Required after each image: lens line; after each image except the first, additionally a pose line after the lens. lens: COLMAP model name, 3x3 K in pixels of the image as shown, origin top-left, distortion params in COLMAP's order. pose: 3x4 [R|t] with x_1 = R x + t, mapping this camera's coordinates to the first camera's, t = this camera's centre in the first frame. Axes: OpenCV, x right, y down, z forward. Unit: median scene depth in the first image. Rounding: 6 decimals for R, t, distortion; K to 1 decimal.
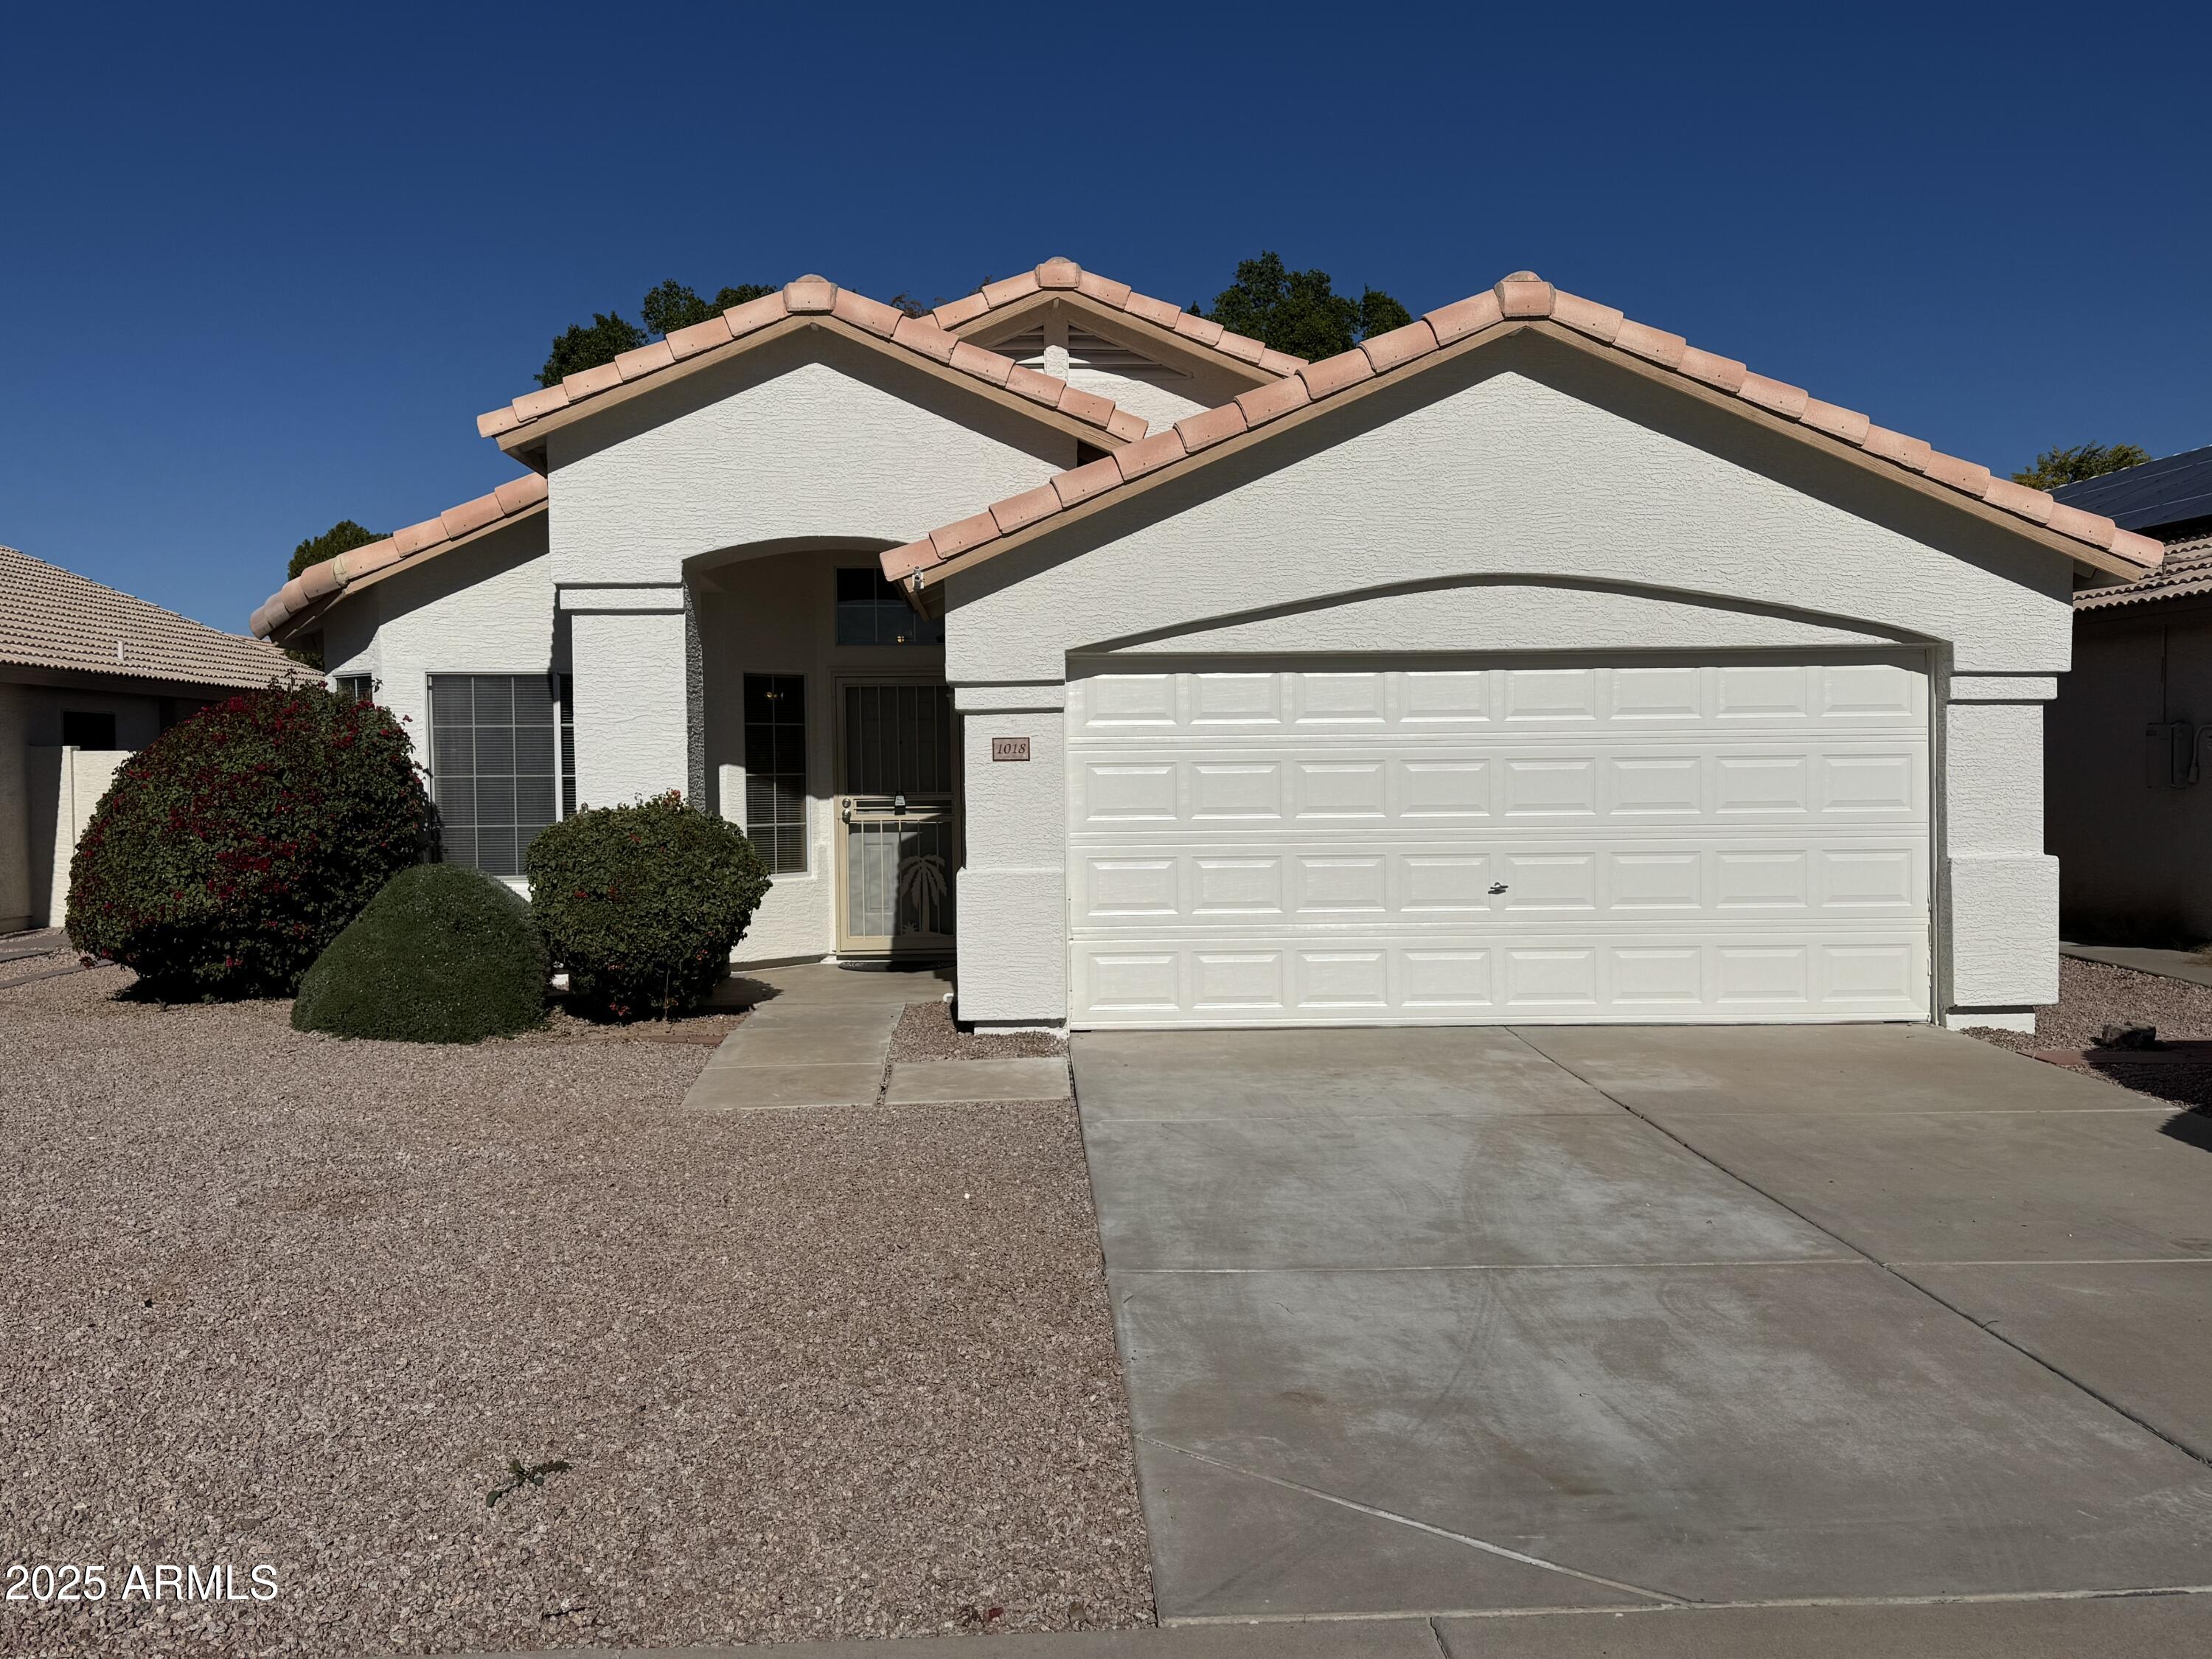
lens RADIAL K [[1934.6, 0, 1114.1], [0, 1934.6, 831.4], [0, 0, 1]] dist [0.093835, -0.054058]
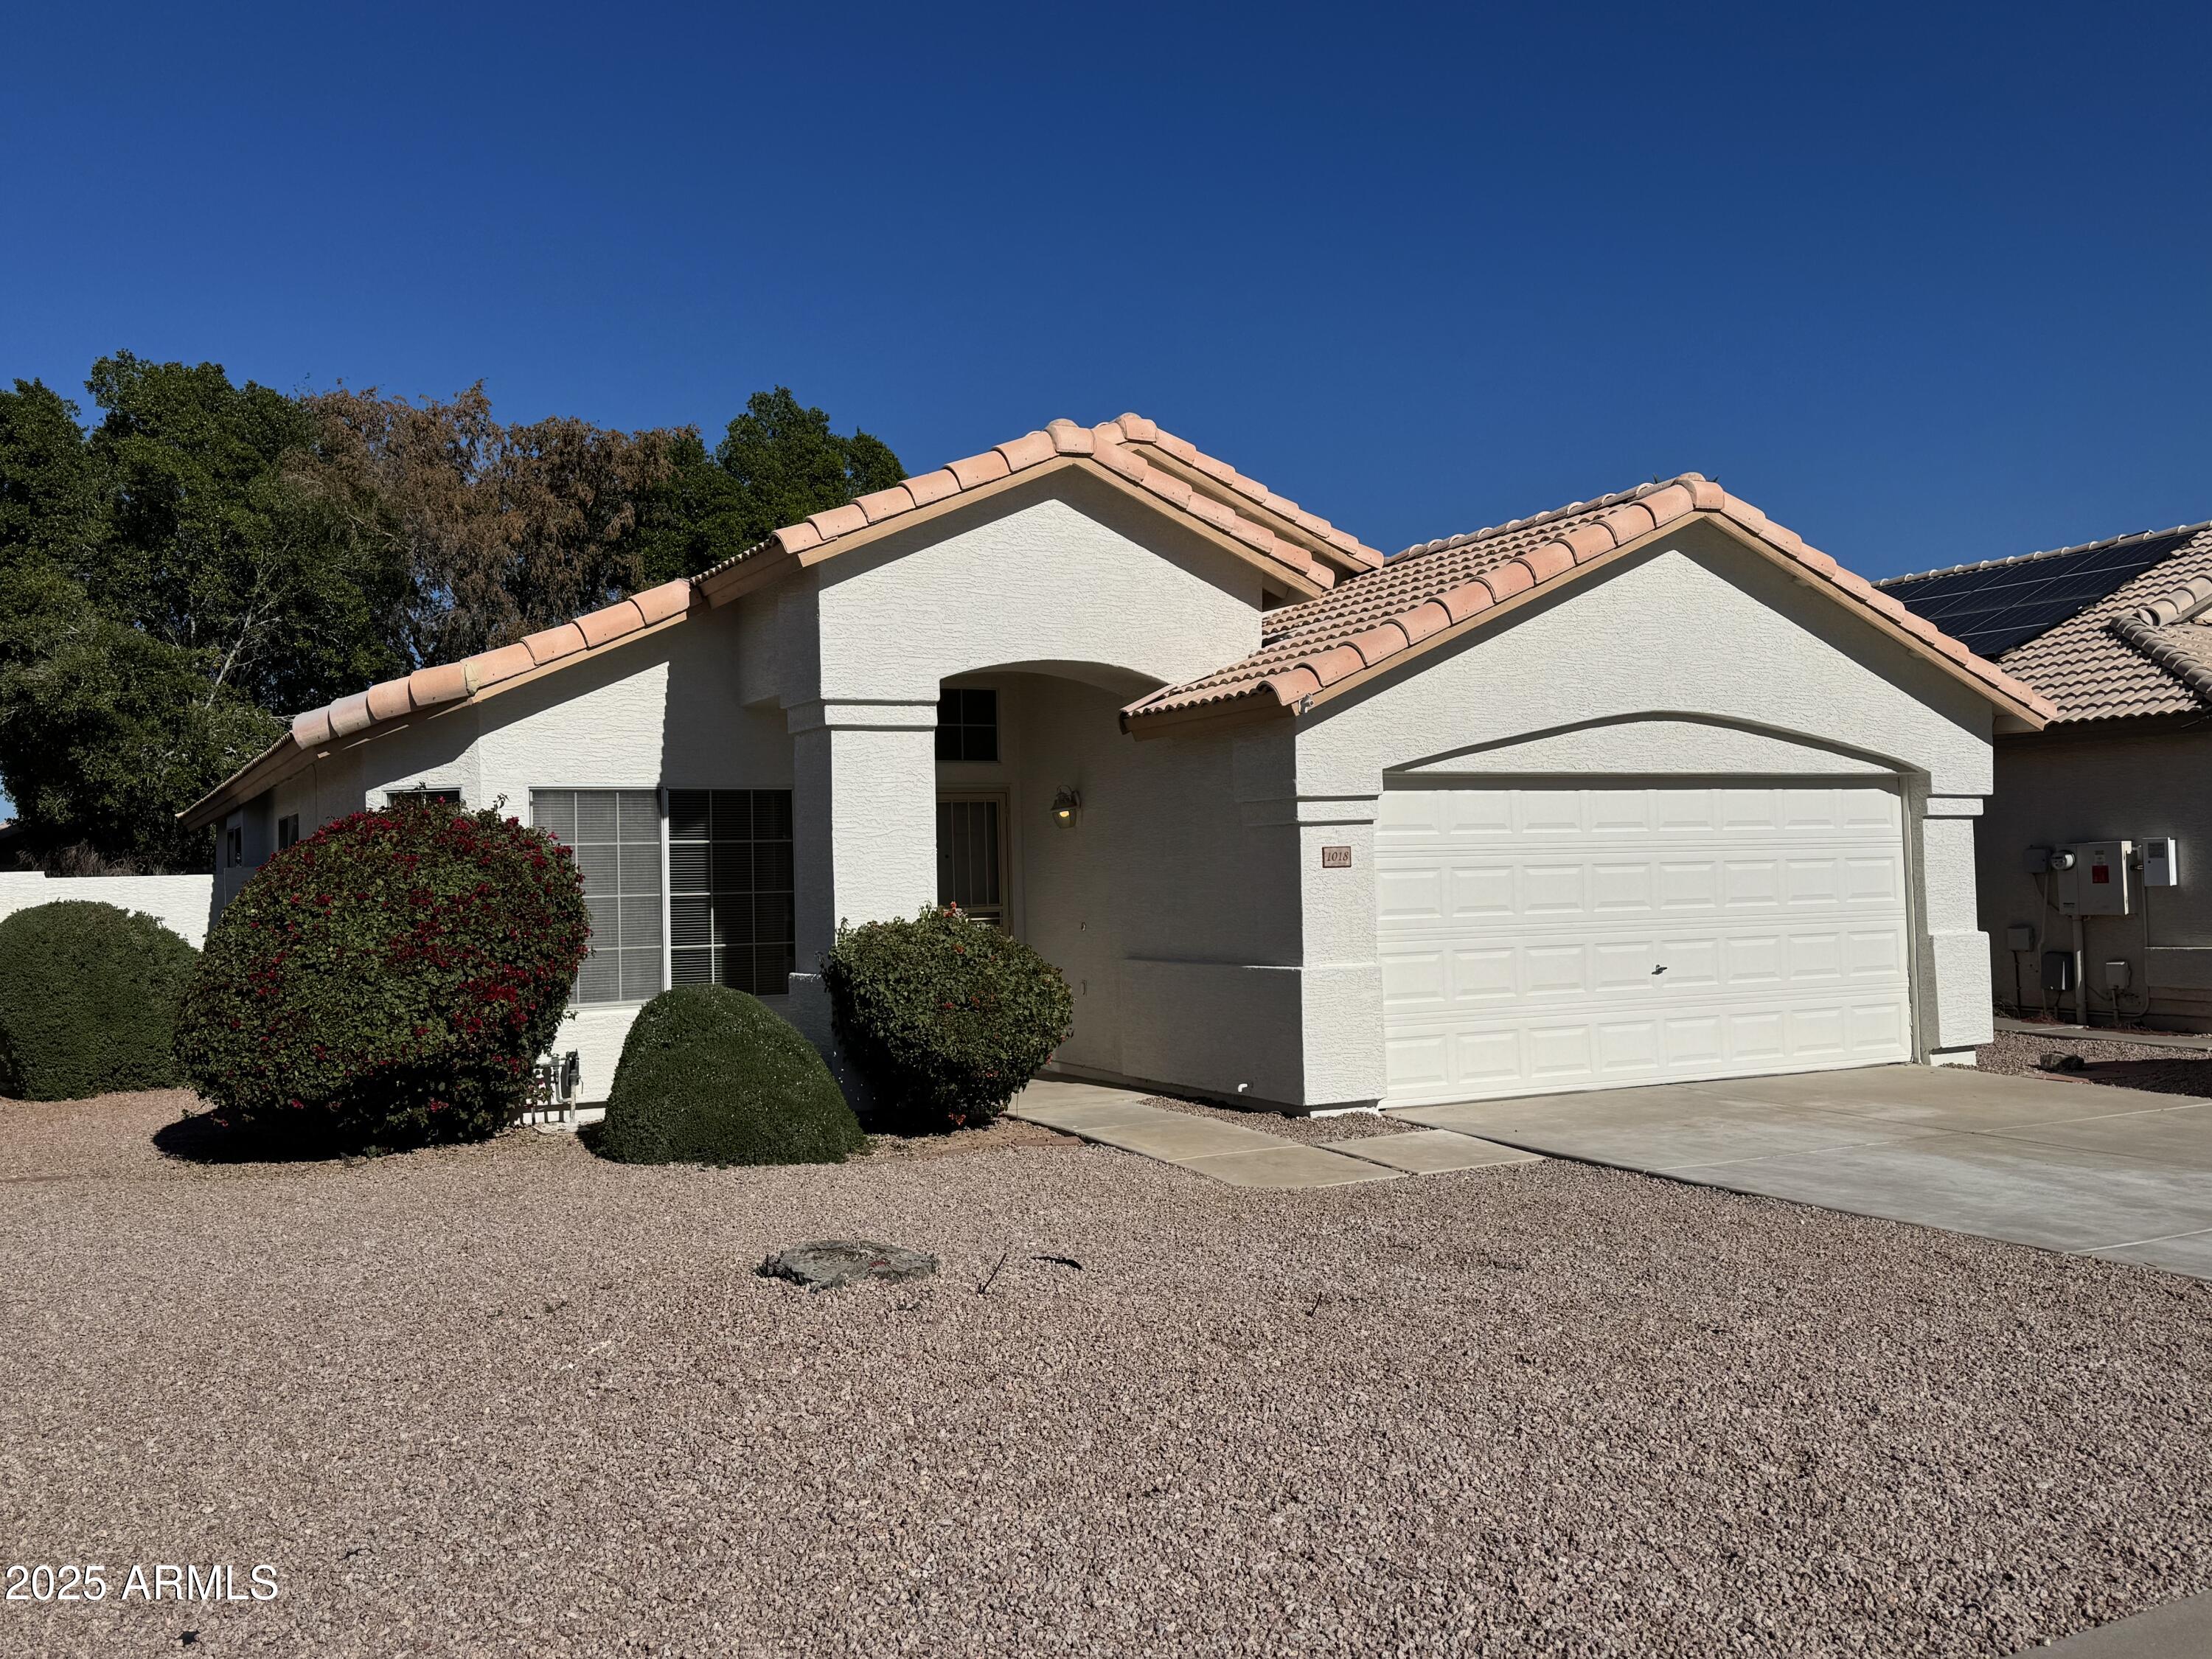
lens RADIAL K [[1934.6, 0, 1114.2], [0, 1934.6, 810.4], [0, 0, 1]] dist [0.093835, -0.054058]
pose [[0.899564, 0.001606, 0.436786, -0.589080], [0.031068, 0.997225, -0.067651, 0.002136], [-0.435682, 0.074427, 0.897018, 0.047374]]
